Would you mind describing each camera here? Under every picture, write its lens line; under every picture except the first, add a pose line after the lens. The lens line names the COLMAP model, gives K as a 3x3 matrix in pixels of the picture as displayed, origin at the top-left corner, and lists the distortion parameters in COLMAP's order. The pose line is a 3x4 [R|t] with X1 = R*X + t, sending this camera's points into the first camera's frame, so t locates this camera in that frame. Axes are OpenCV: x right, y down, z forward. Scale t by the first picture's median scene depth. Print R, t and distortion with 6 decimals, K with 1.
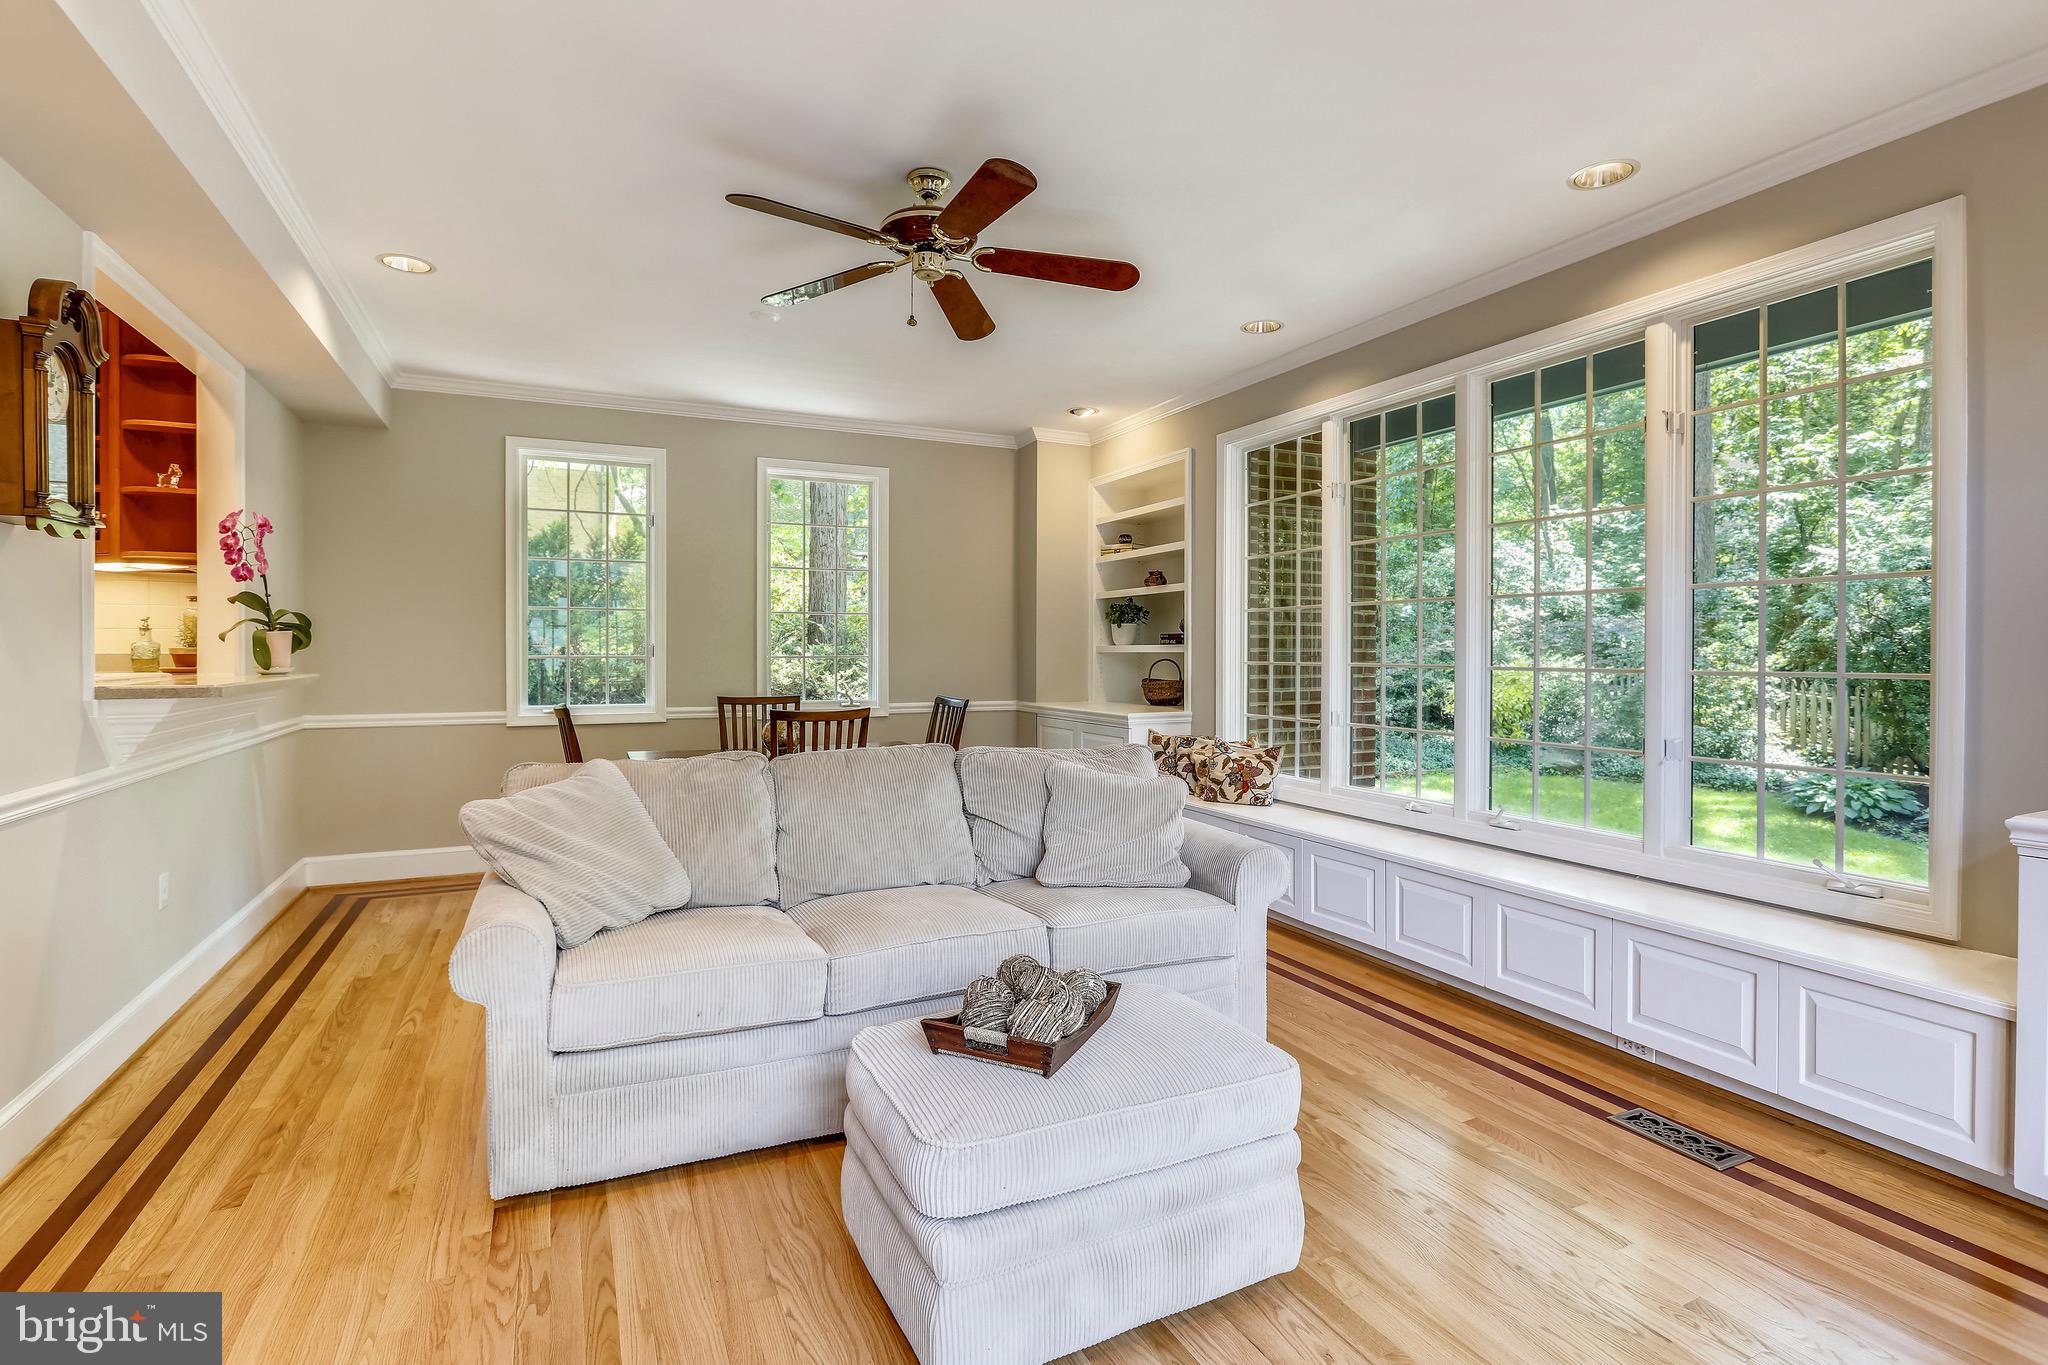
lens RADIAL K [[980.2, 0, 1015.5], [0, 980.2, 676.1], [0, 0, 1]] dist [-0.006357, 0.002157]
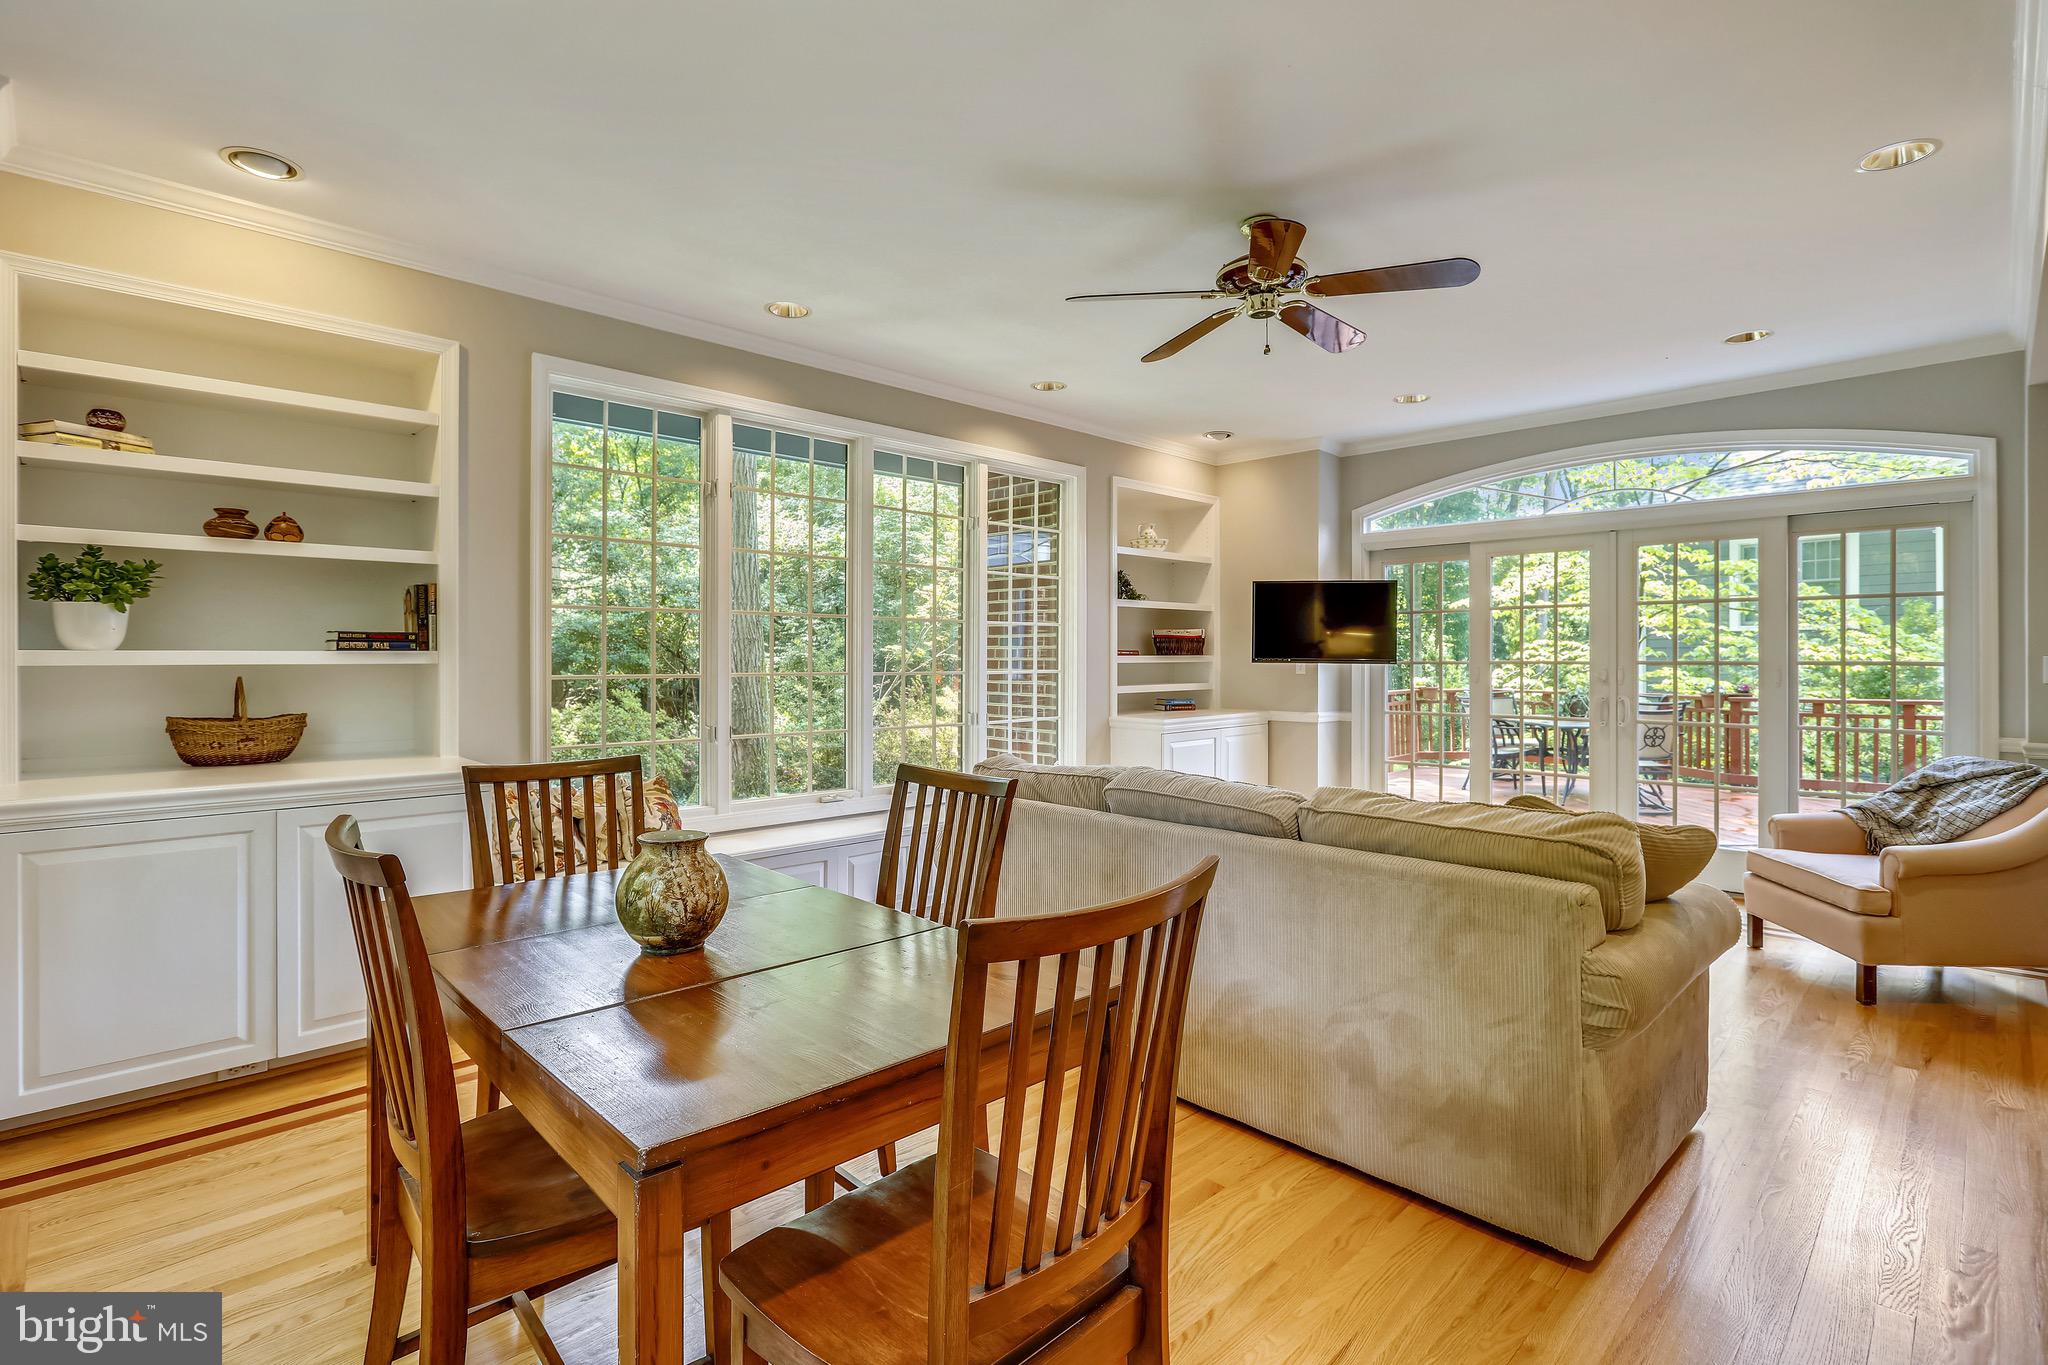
lens RADIAL K [[980.2, 0, 1015.5], [0, 980.2, 676.1], [0, 0, 1]] dist [-0.006357, 0.002157]
pose [[-0.323127, 0.001343, 0.946355, -0.696192], [0.040785, 0.999090, 0.012508, -0.009192], [-0.945476, 0.042638, -0.322888, 1.084916]]
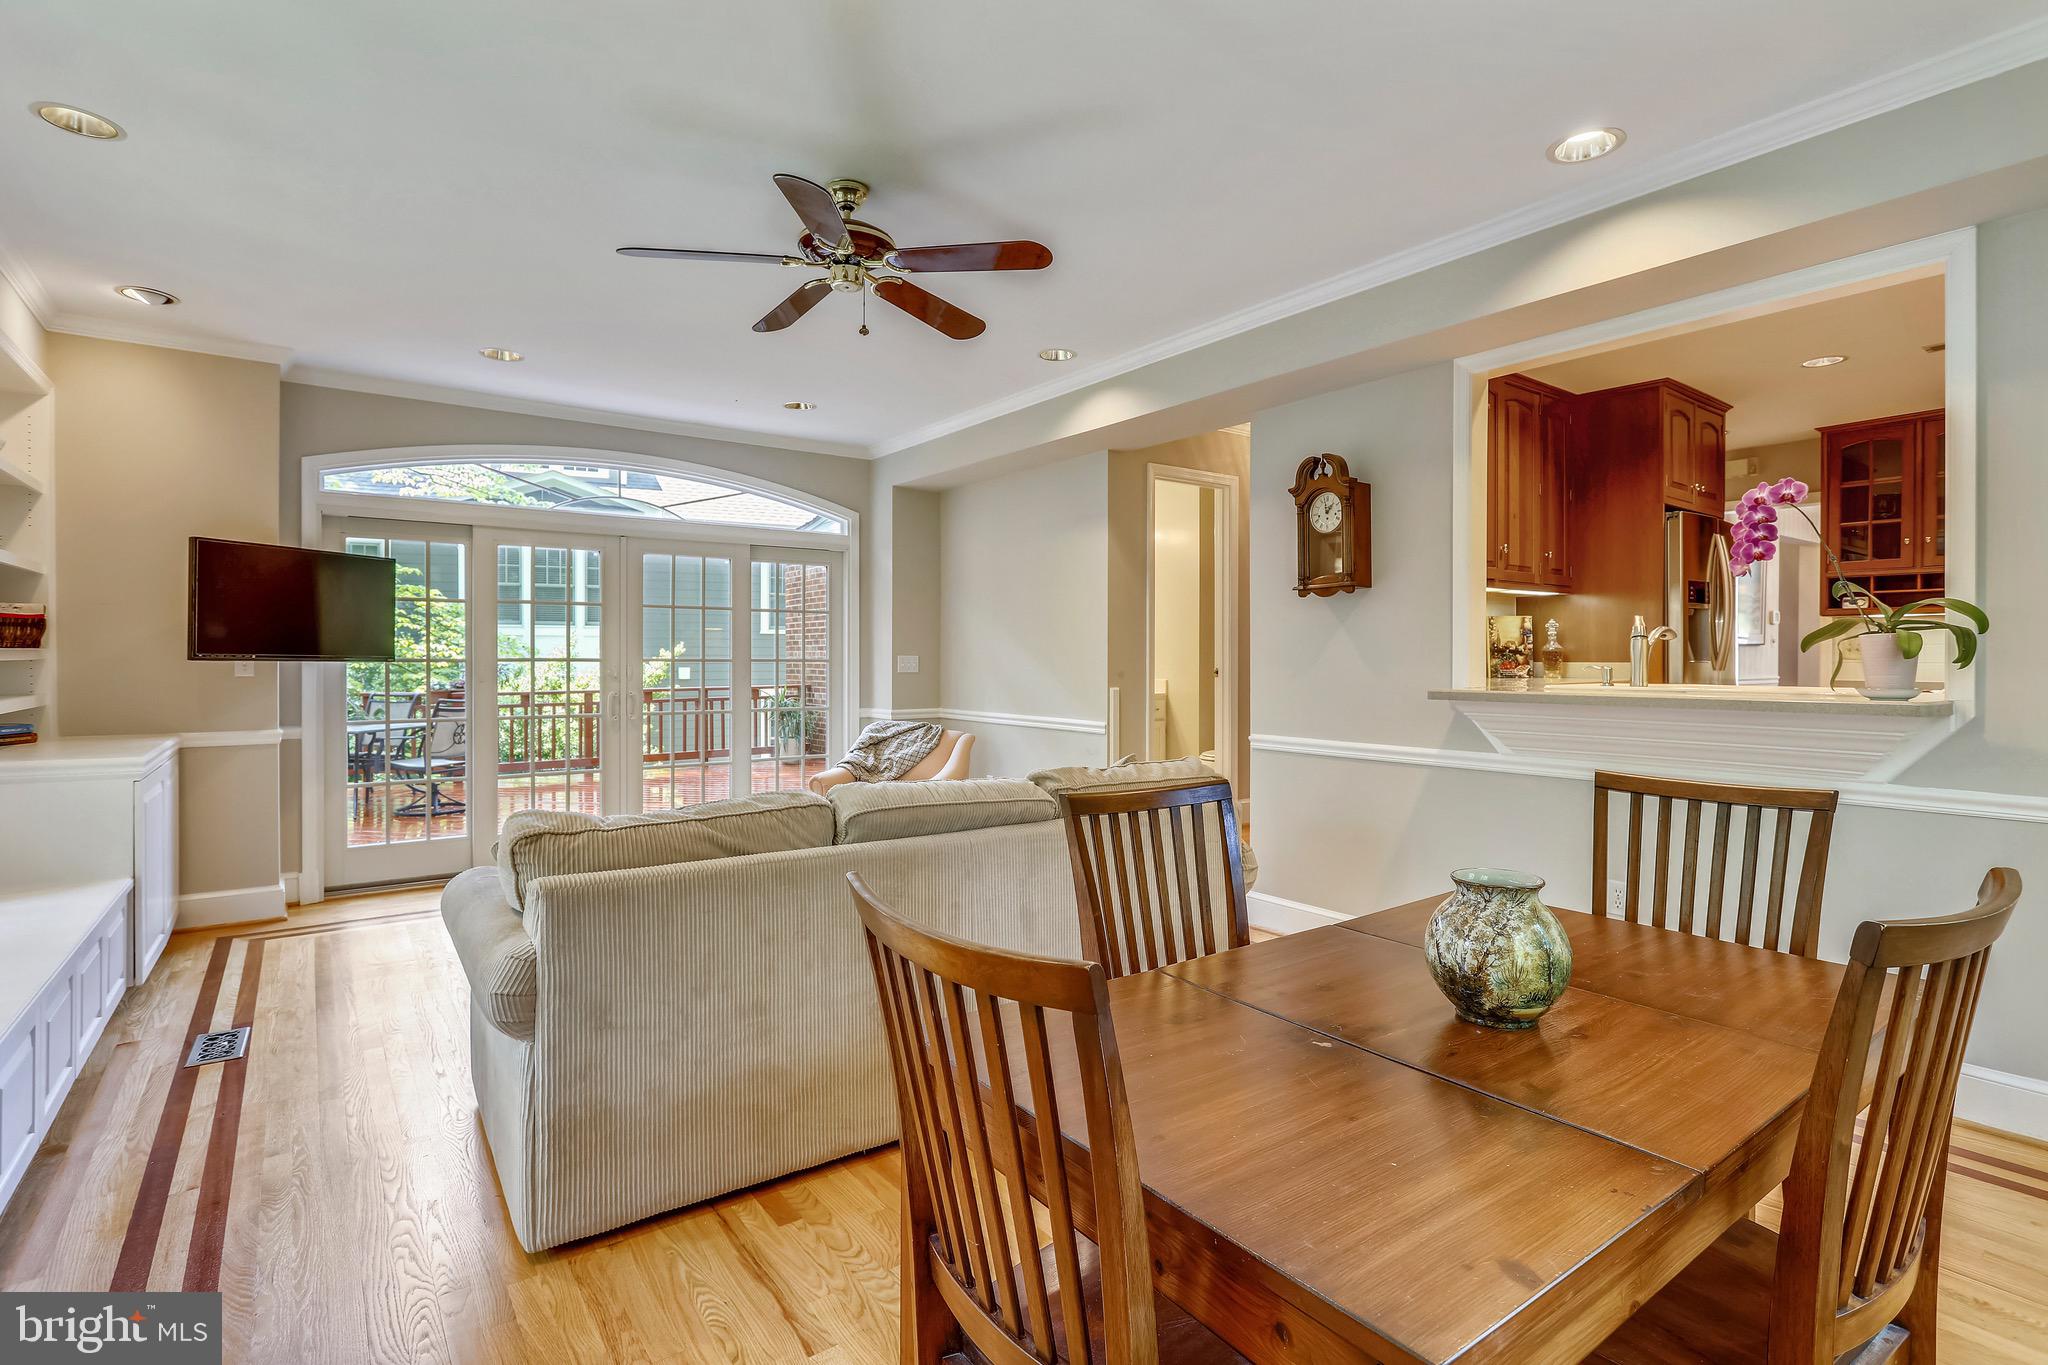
lens RADIAL K [[989.4, 0, 1047.7], [0, 989.4, 656.1], [0, 0, 1]] dist [-0.020098, 0.014085]
pose [[-0.977960, 0.016622, -0.208132, -0.051201], [0.008594, 0.999186, 0.039413, -0.031651], [0.208618, 0.036756, -0.977306, 1.376427]]
